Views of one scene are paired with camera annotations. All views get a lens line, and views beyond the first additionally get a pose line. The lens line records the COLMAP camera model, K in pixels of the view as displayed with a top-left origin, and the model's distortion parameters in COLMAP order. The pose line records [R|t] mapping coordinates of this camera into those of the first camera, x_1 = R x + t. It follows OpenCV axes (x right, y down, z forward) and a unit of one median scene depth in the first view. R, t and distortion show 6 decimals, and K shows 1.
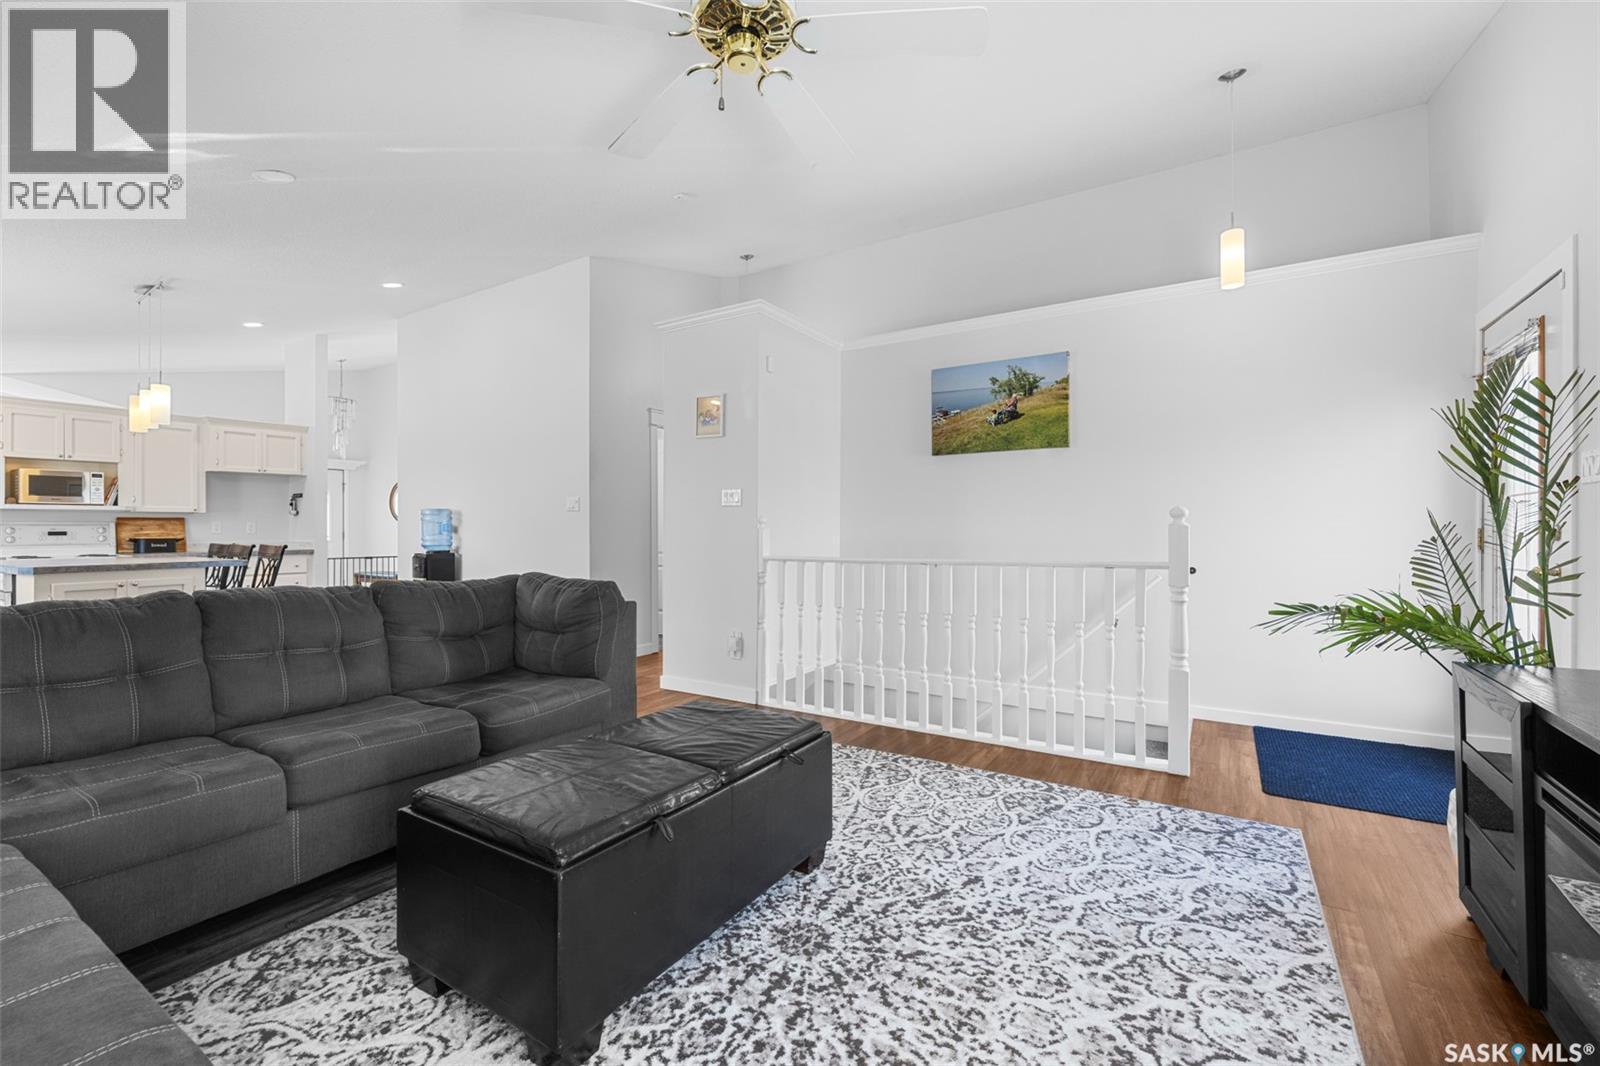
lens RADIAL K [[676.2, 0, 791.6], [0, 676.2, 530.1], [0, 0, 1]] dist [0.000722, -0.000664]
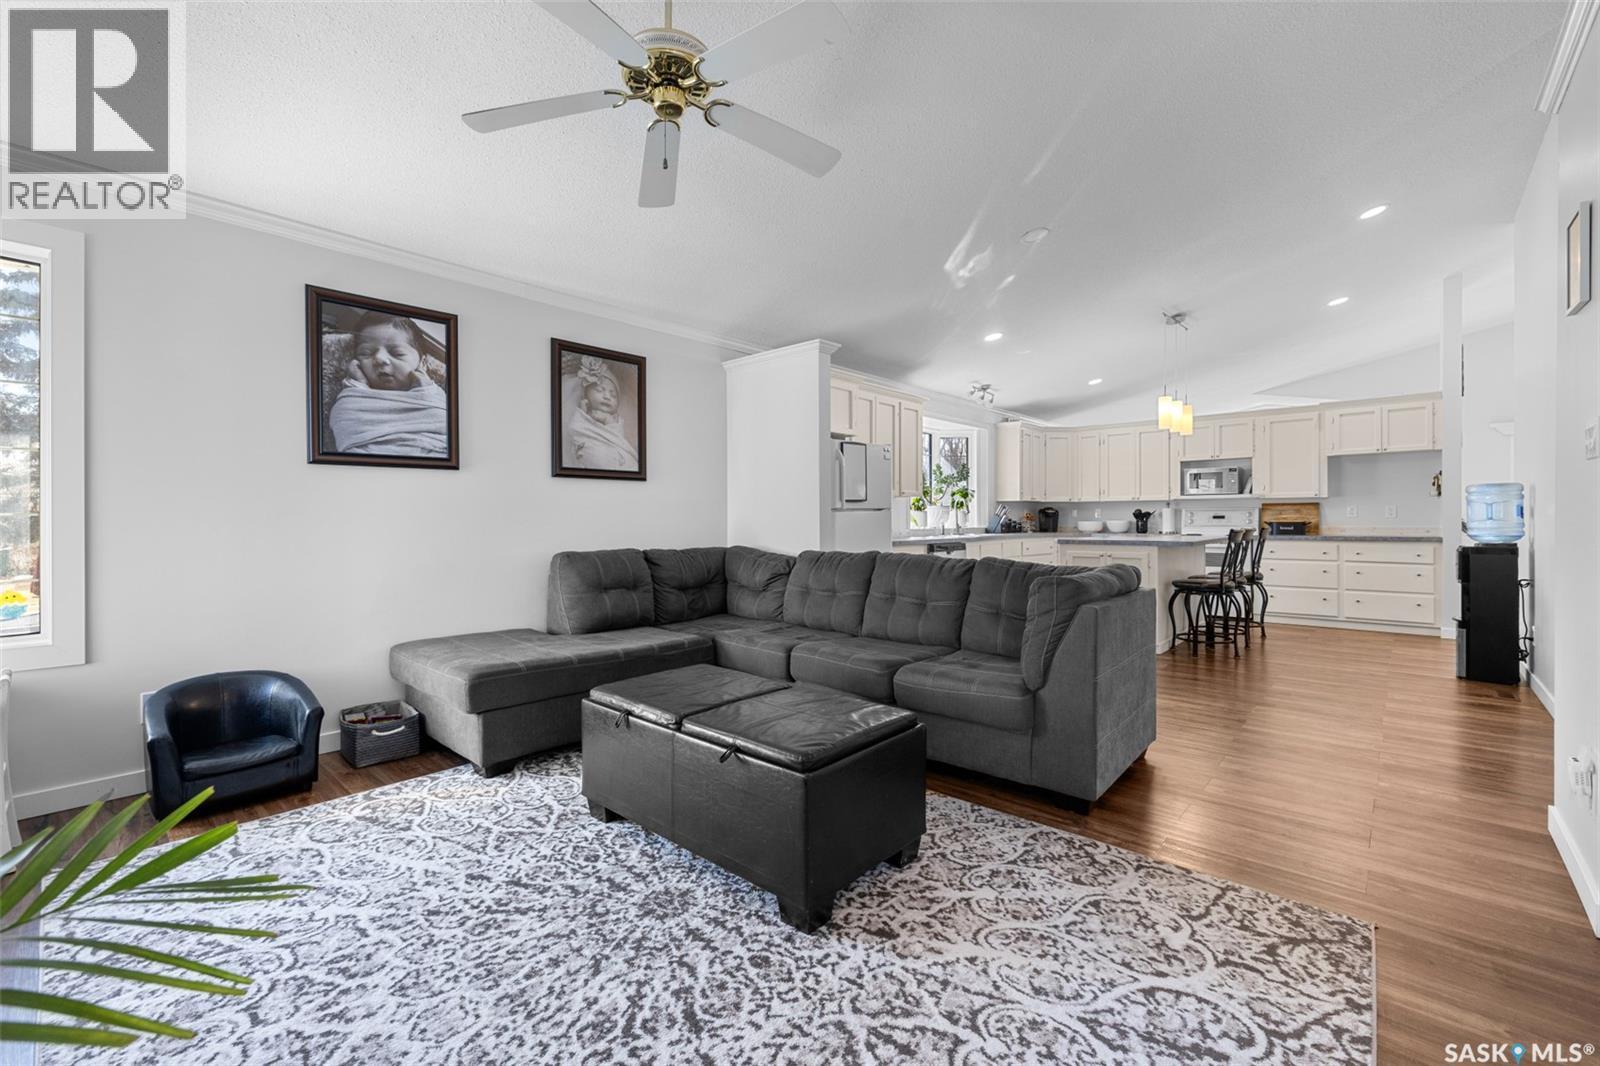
lens RADIAL K [[676.2, 0, 792.5], [0, 676.2, 522.6], [0, 0, 1]] dist [0.000722, -0.000664]
pose [[-0.174198, 0.010647, -0.984653, 0.912005], [0.003235, 0.999942, 0.010240, -0.000816], [0.984705, -0.001401, -0.174223, 1.239680]]
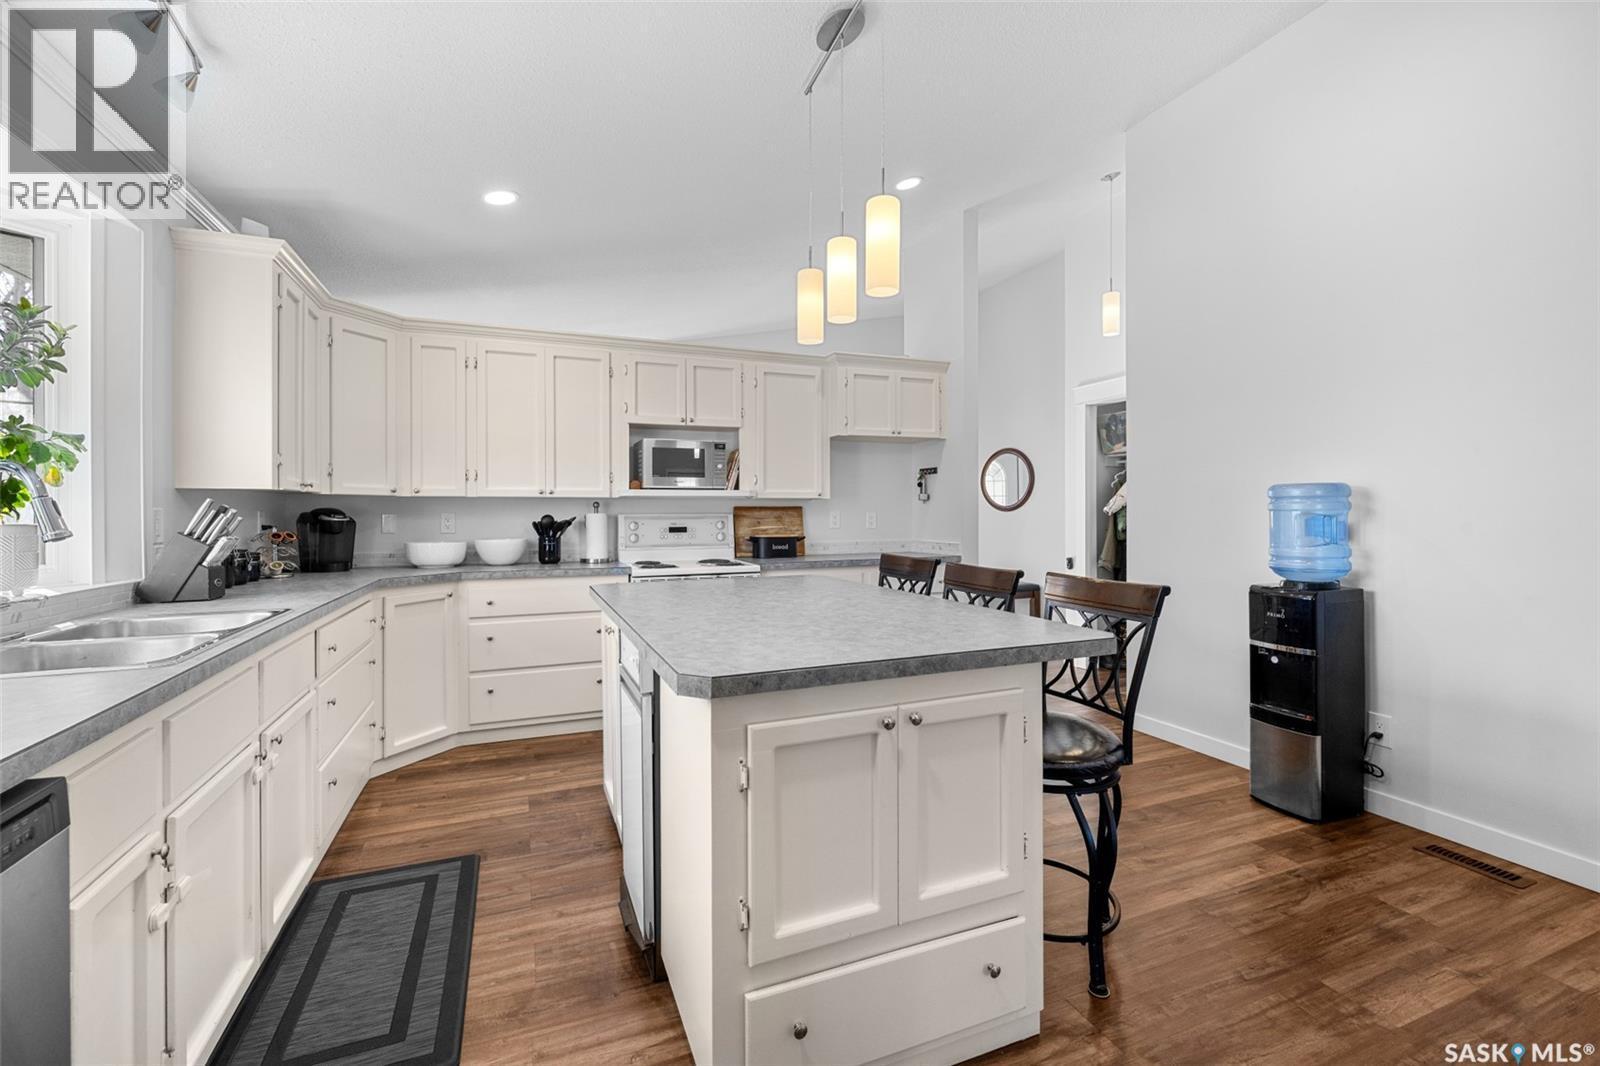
lens RADIAL K [[676.2, 0, 787.7], [0, 676.2, 523.1], [0, 0, 1]] dist [0.000722, -0.000664]
pose [[0.813680, 0.009623, -0.581234, -1.654475], [-0.001435, 0.999893, 0.014545, -0.036894], [0.581311, -0.011001, 0.813607, 1.391774]]
